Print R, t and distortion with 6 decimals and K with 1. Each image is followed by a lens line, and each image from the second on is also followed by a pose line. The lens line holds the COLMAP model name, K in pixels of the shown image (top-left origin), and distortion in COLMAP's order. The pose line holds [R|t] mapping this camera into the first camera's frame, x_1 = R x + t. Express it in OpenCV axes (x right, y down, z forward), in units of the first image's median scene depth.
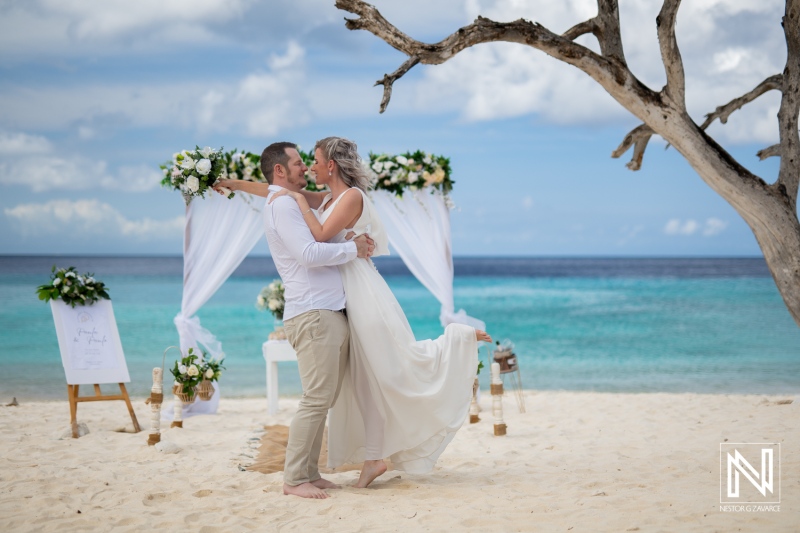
lens RADIAL K [[1126.8, 0, 419.6], [0, 1126.8, 264.8], [0, 0, 1]] dist [0.044309, 0.021564]
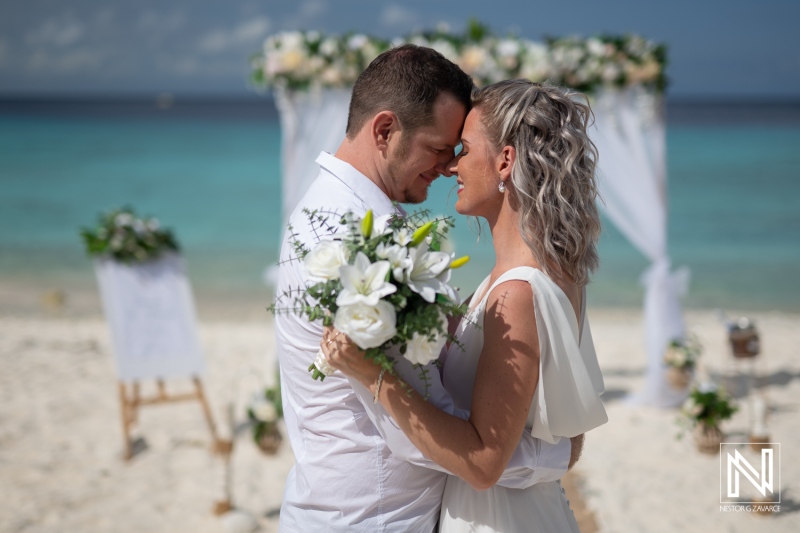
lens RADIAL K [[1173.1, 0, 400.0], [0, 1173.1, 266.5], [0, 0, 1]] dist [0.028310, 0.126150]
pose [[0.989825, 0.021230, -0.140696, -0.032380], [-0.002420, 0.991175, 0.132539, -0.060205], [0.142269, -0.130850, 0.981141, 0.294497]]
